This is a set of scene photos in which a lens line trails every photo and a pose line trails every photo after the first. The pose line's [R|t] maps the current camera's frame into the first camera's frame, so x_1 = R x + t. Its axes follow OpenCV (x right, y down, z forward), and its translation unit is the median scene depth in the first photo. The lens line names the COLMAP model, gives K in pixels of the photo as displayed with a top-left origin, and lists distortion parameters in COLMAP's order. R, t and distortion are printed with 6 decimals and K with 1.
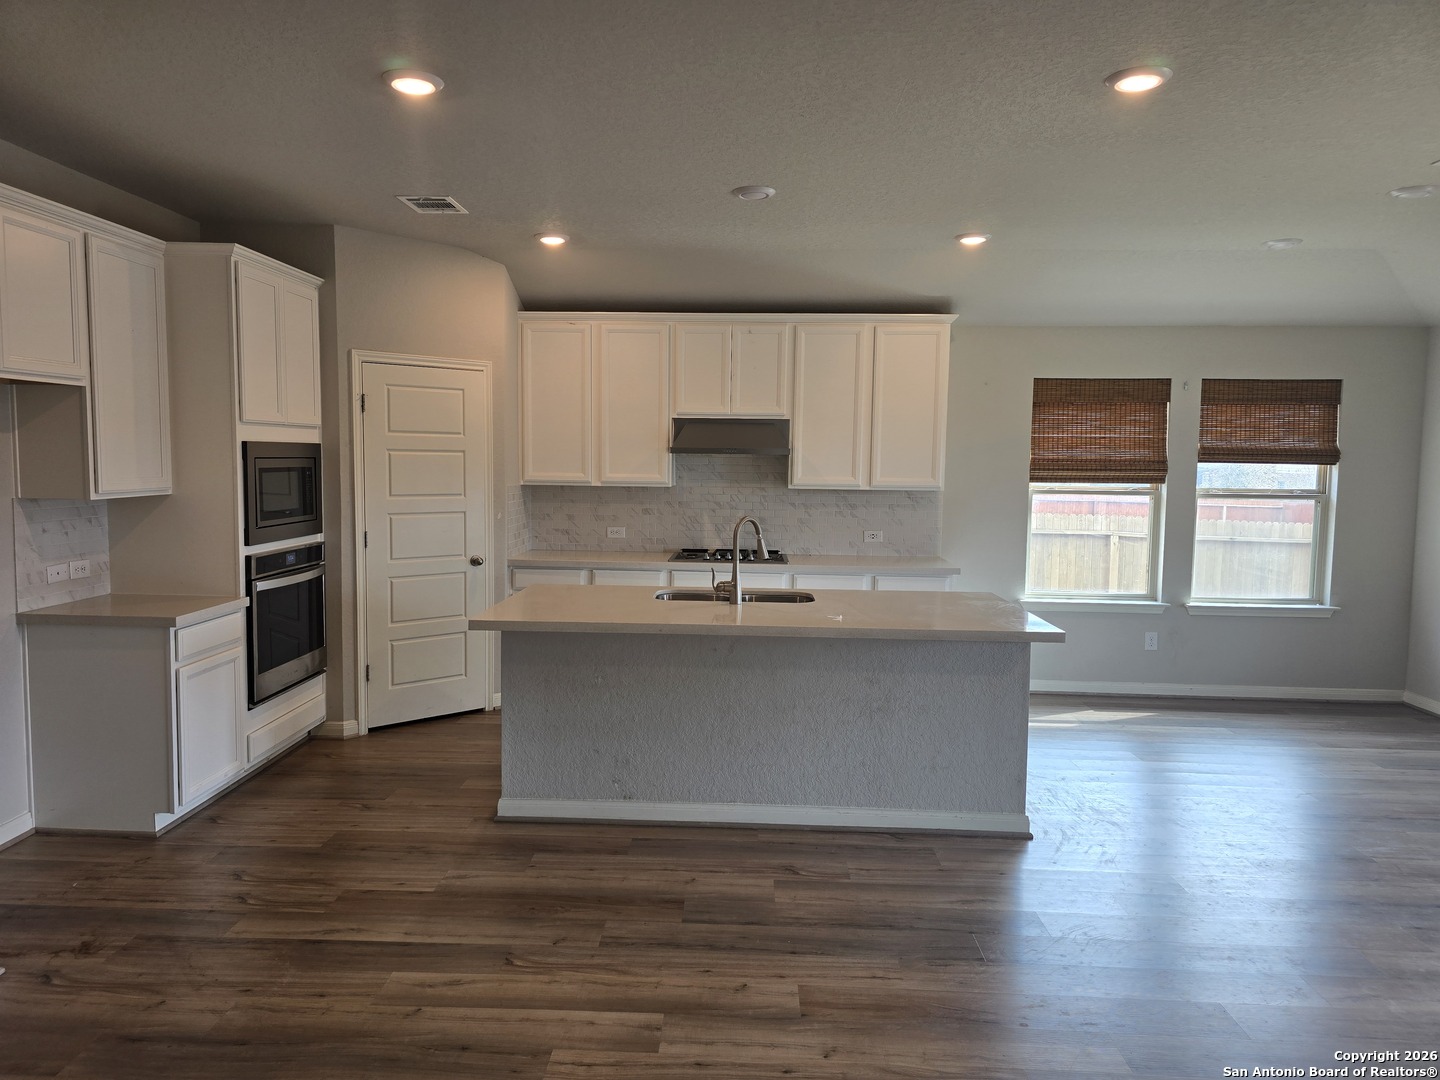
lens RADIAL K [[963.5, 0, 704.8], [0, 963.5, 532.4], [0, 0, 1]] dist [0.064242, -0.061771]
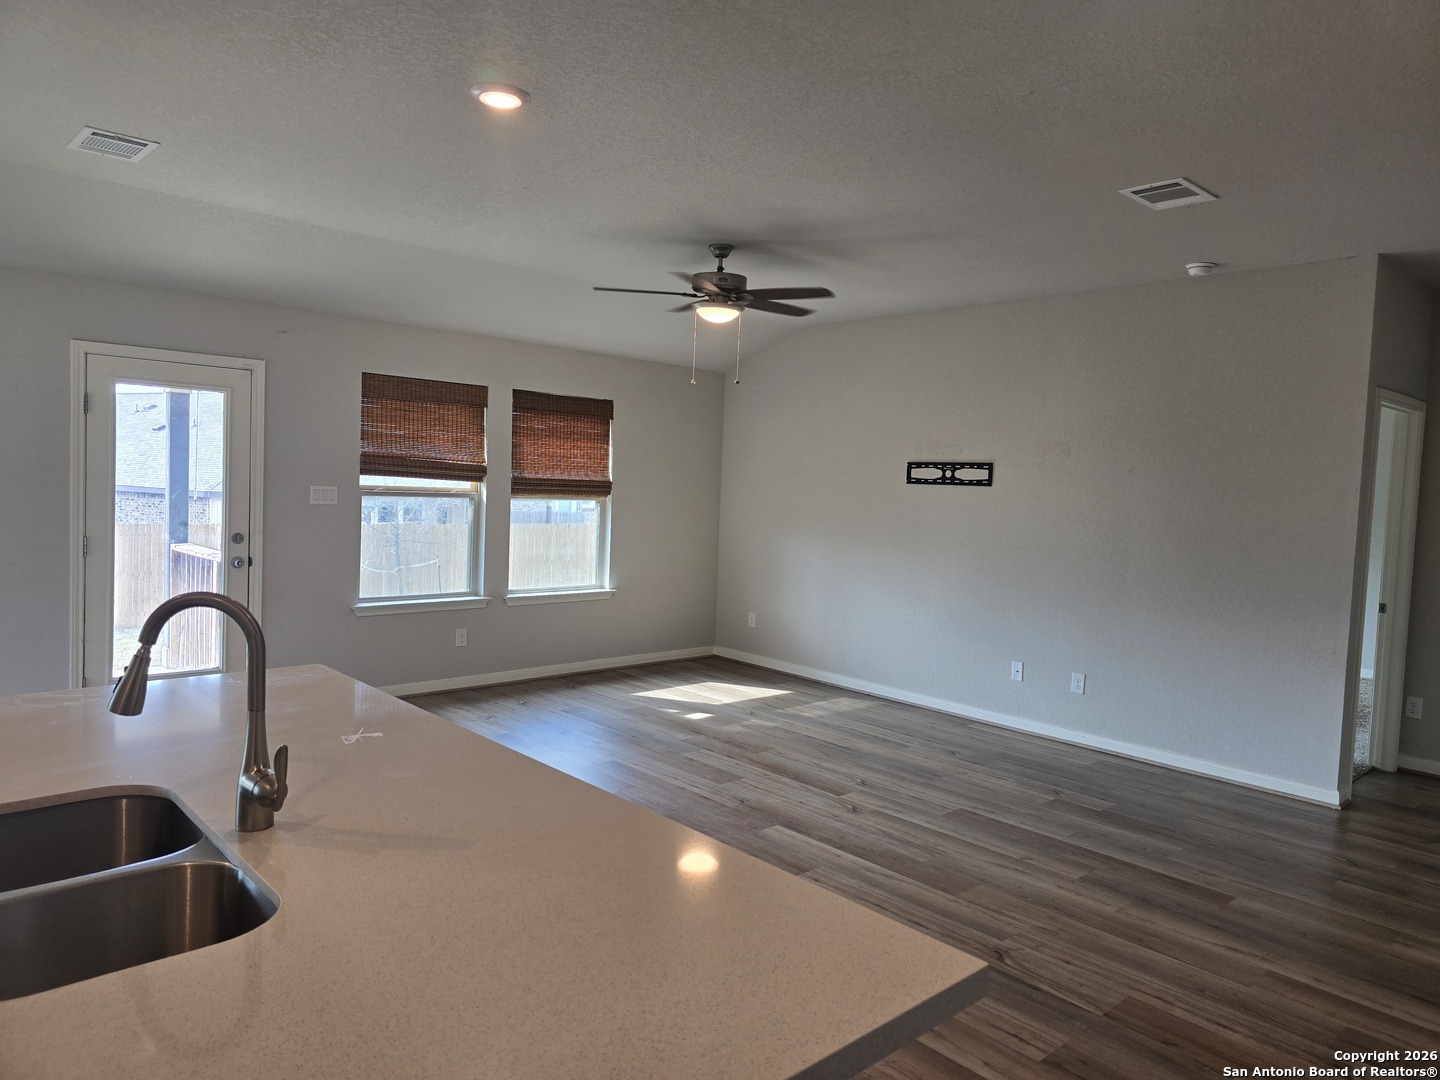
lens RADIAL K [[963.5, 0, 722.1], [0, 963.5, 527.7], [0, 0, 1]] dist [0.064242, -0.061771]
pose [[-0.707747, -0.075670, 0.702402, -0.290194], [0.005337, 0.993646, 0.112423, -0.067043], [-0.706446, 0.083316, -0.702846, 0.928067]]
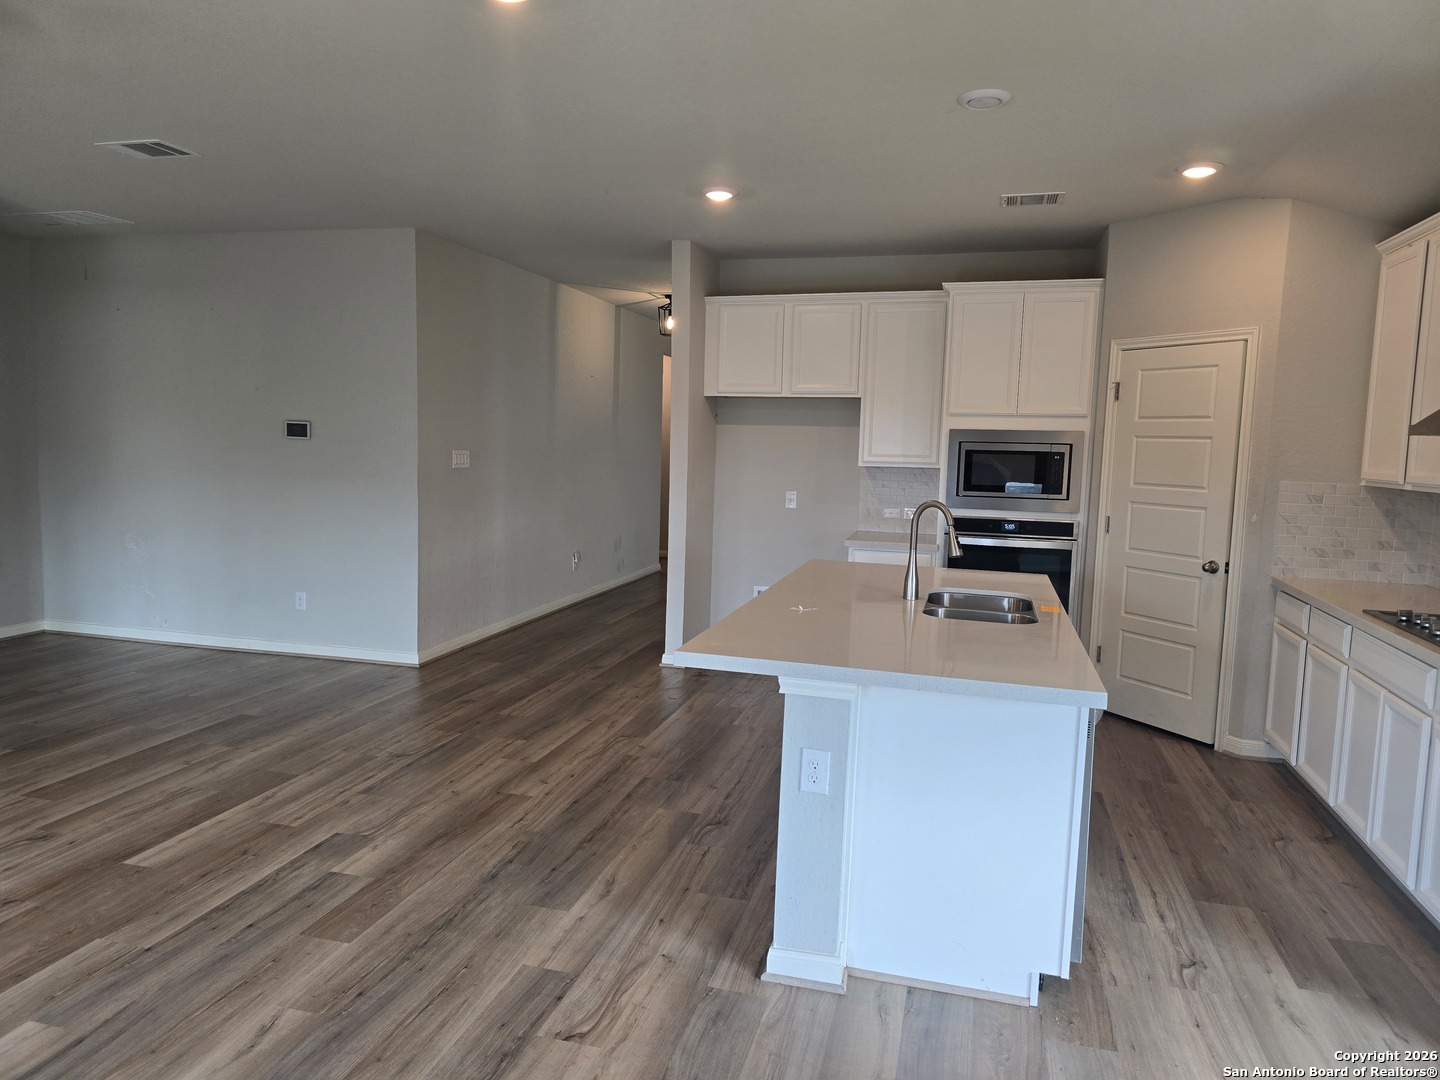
lens RADIAL K [[963.5, 0, 713.9], [0, 963.5, 536.5], [0, 0, 1]] dist [0.064242, -0.061771]
pose [[-0.222143, 0.080552, -0.971681, 0.753228], [-0.105014, 0.988808, 0.105980, -0.045798], [0.969342, 0.125583, -0.211197, 0.826205]]
